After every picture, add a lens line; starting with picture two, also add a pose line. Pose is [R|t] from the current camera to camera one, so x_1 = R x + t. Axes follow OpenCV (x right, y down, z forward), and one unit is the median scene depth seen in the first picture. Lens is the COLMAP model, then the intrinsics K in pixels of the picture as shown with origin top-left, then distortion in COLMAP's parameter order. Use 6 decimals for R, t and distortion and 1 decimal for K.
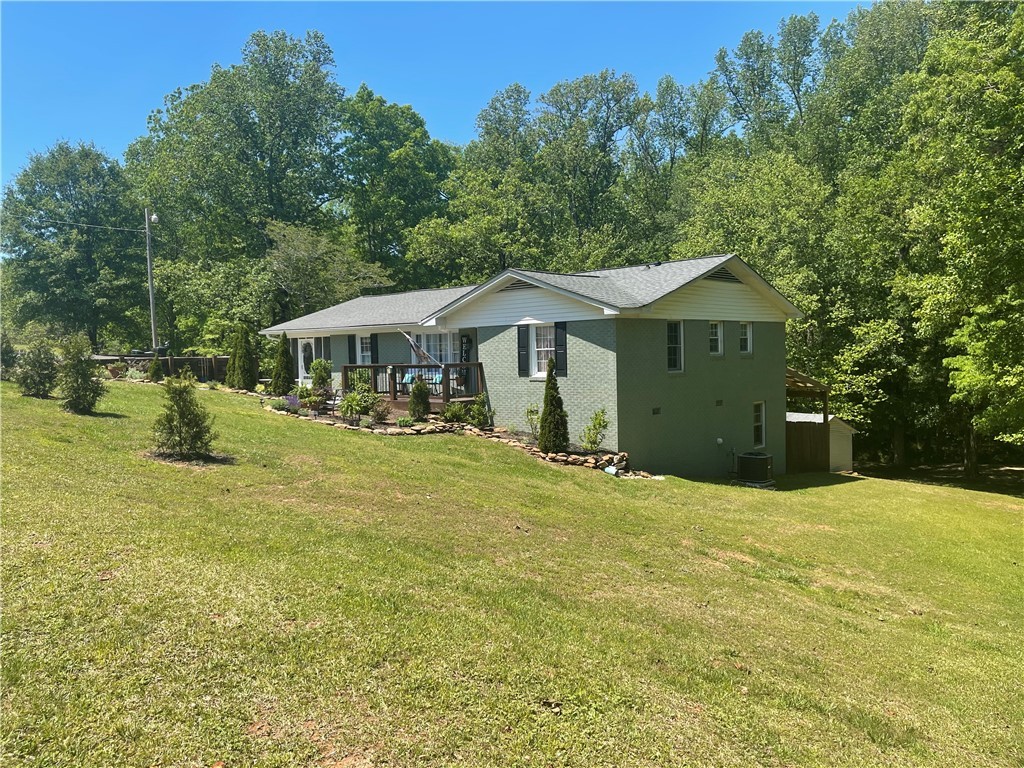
lens RADIAL K [[770.8, 0, 512.4], [0, 770.8, 383.4], [0, 0, 1]] dist [0.057747, -0.089372]
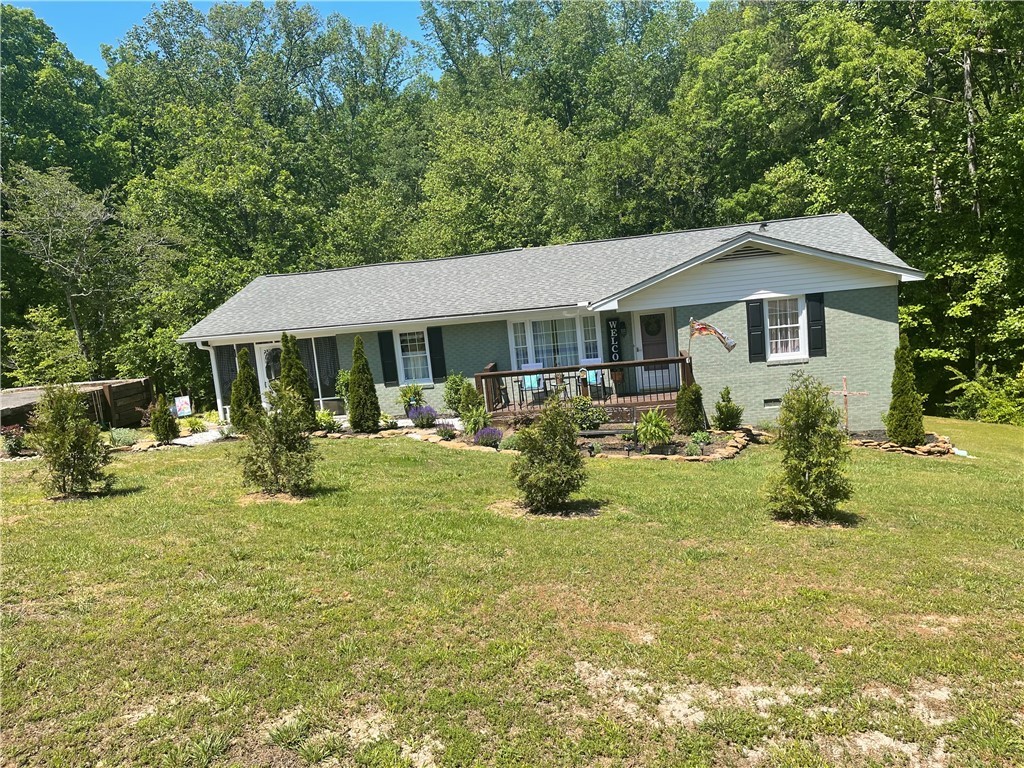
lens RADIAL K [[770.8, 0, 512.5], [0, 770.8, 385.9], [0, 0, 1]] dist [0.057747, -0.089372]
pose [[0.821729, -0.129278, 0.555021, -0.673666], [0.100321, 0.991535, 0.082424, -0.078609], [-0.560978, -0.012050, 0.827743, 0.451767]]
